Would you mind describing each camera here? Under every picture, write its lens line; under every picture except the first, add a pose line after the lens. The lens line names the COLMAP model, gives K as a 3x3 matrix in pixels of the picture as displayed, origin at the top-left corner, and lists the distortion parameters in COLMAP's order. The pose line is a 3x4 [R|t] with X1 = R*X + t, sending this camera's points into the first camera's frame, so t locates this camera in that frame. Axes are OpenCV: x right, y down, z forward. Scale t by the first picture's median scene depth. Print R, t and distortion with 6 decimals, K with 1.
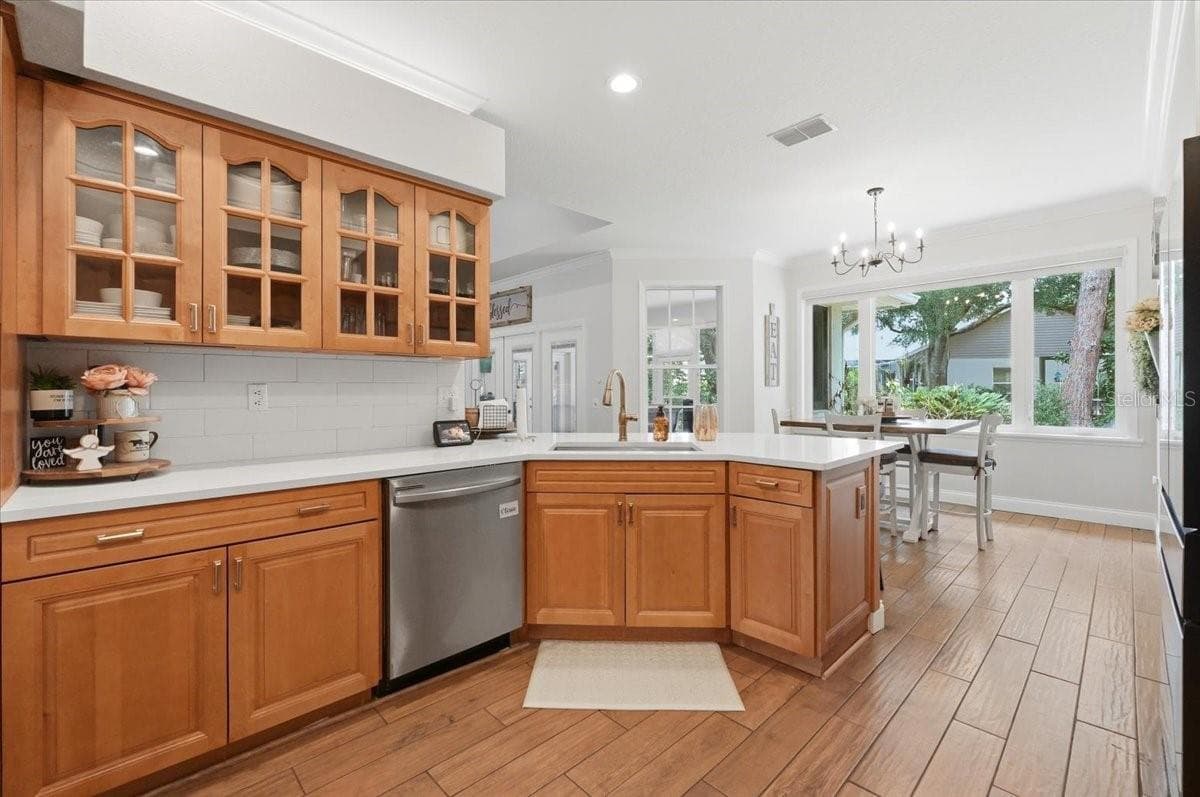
lens RADIAL K [[509.3, 0, 598.4], [0, 509.3, 392.6], [0, 0, 1]] dist [-0.000549, 0.000109]
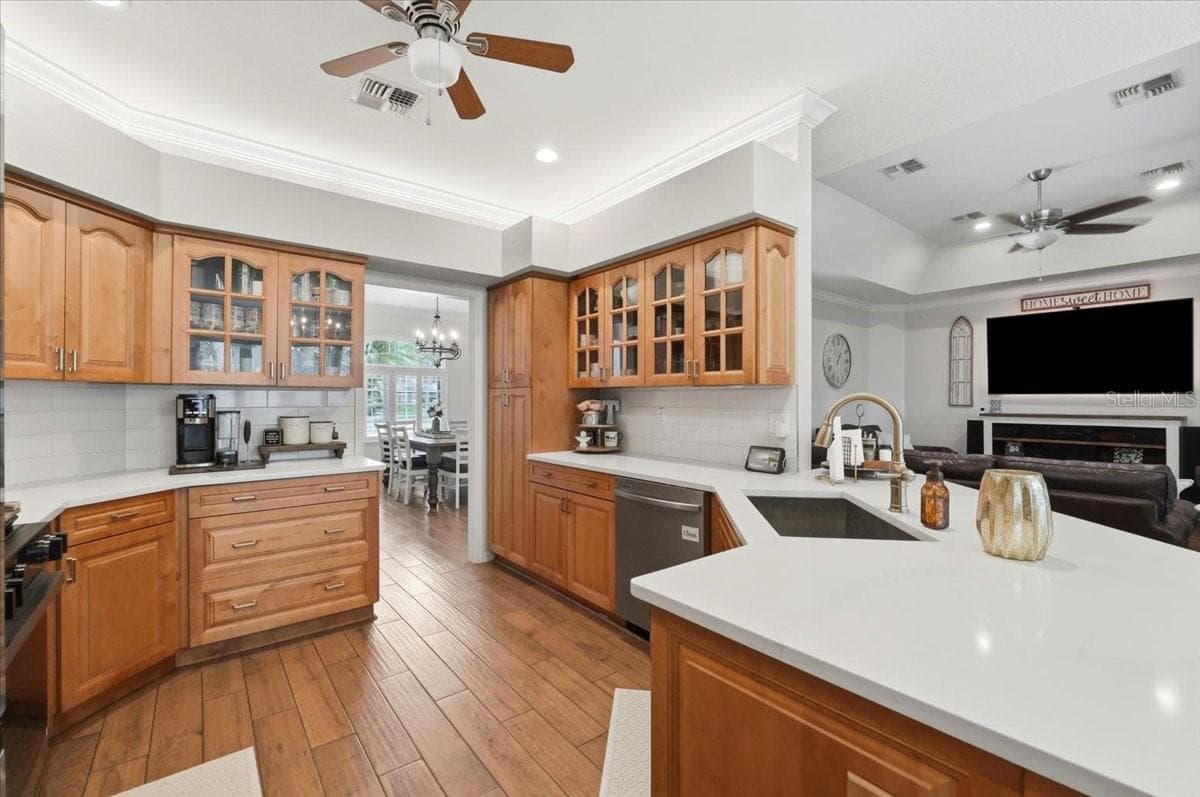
lens RADIAL K [[508.1, 0, 590.3], [0, 508.1, 395.9], [0, 0, 1]] dist [-0.000908, -0.000049]
pose [[-0.103025, -0.002620, -0.994675, 0.767291], [-0.004784, 0.999986, -0.002138, -0.042310], [0.994667, 0.004538, -0.103036, 0.790347]]
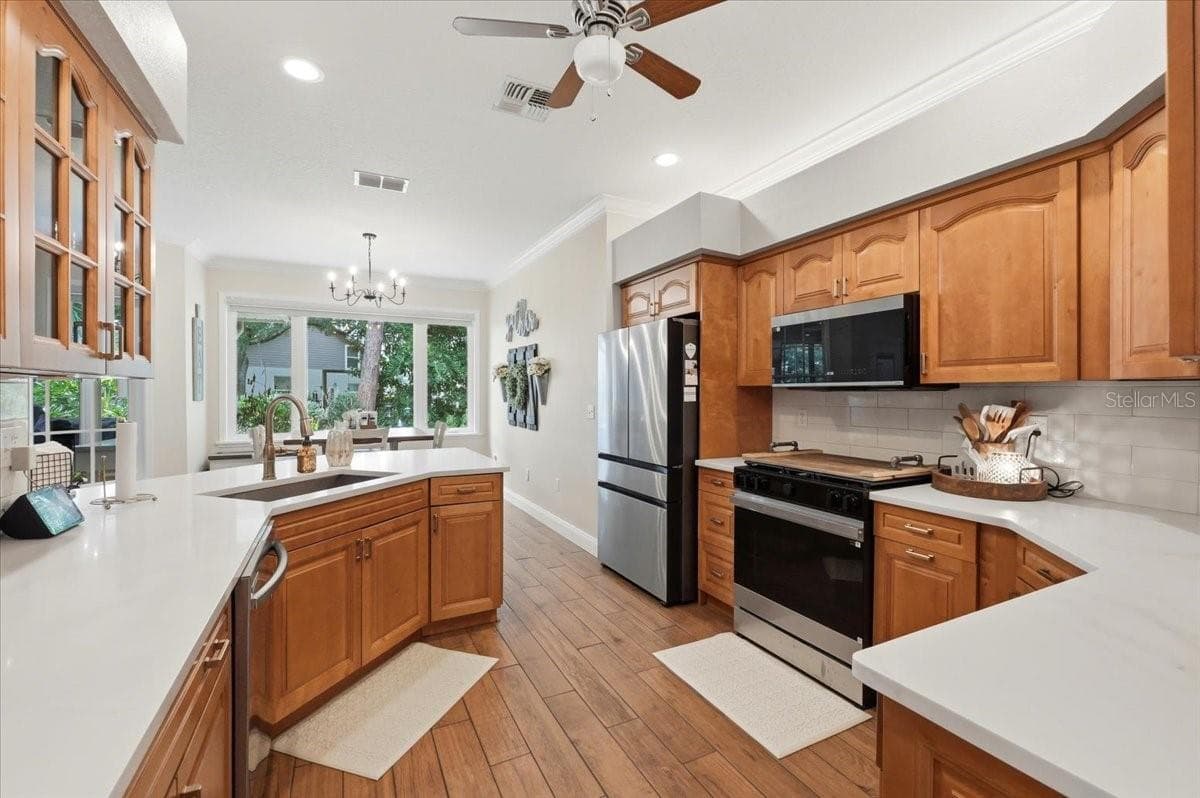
lens RADIAL K [[508.1, 0, 590.3], [0, 508.1, 396.4], [0, 0, 1]] dist [-0.000908, -0.000049]
pose [[0.303279, -0.002142, 0.952900, -0.662052], [0.003879, 0.999992, 0.001013, -0.044826], [-0.952894, 0.003389, 0.303284, 0.273641]]
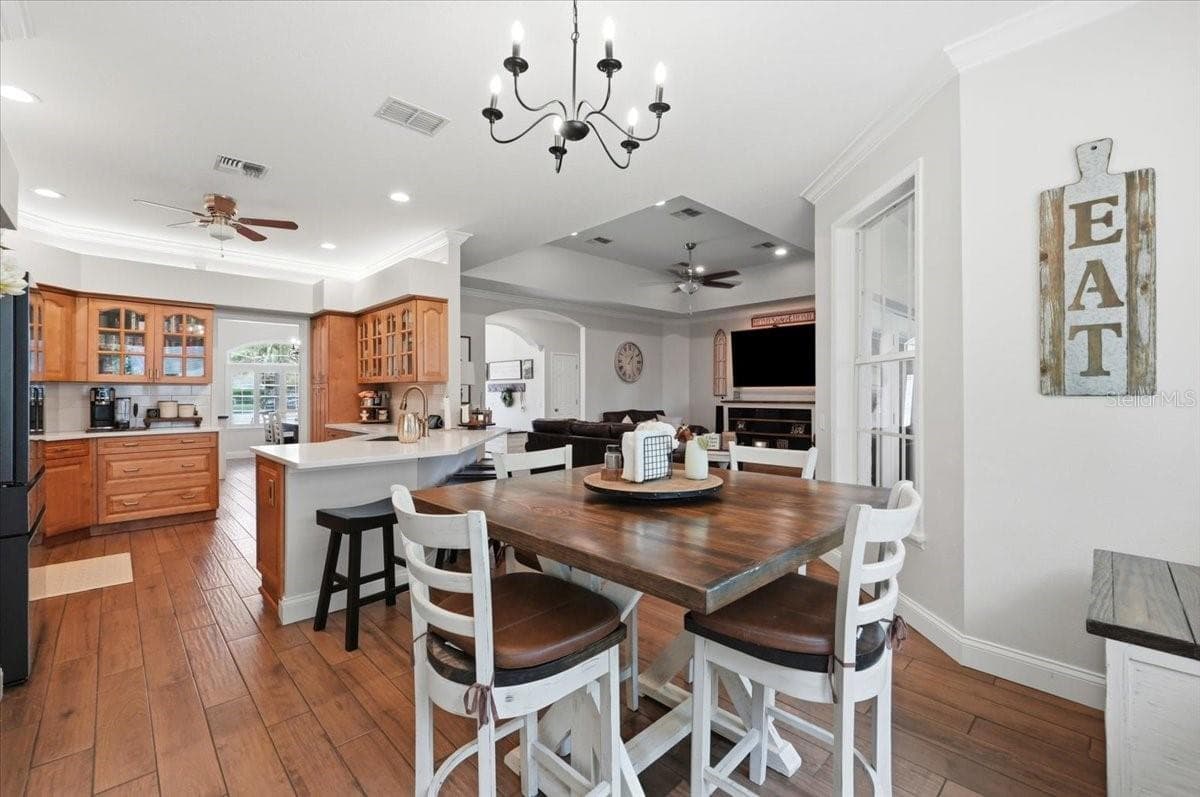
lens RADIAL K [[518.5, 0, 600.2], [0, 518.5, 388.5], [0, 0, 1]] dist [-0.000688, -0.000363]
pose [[-0.012406, -0.004472, -0.999913, 1.648495], [-0.001991, 0.999988, -0.004448, -0.036770], [0.999921, 0.001936, -0.012414, 1.684454]]
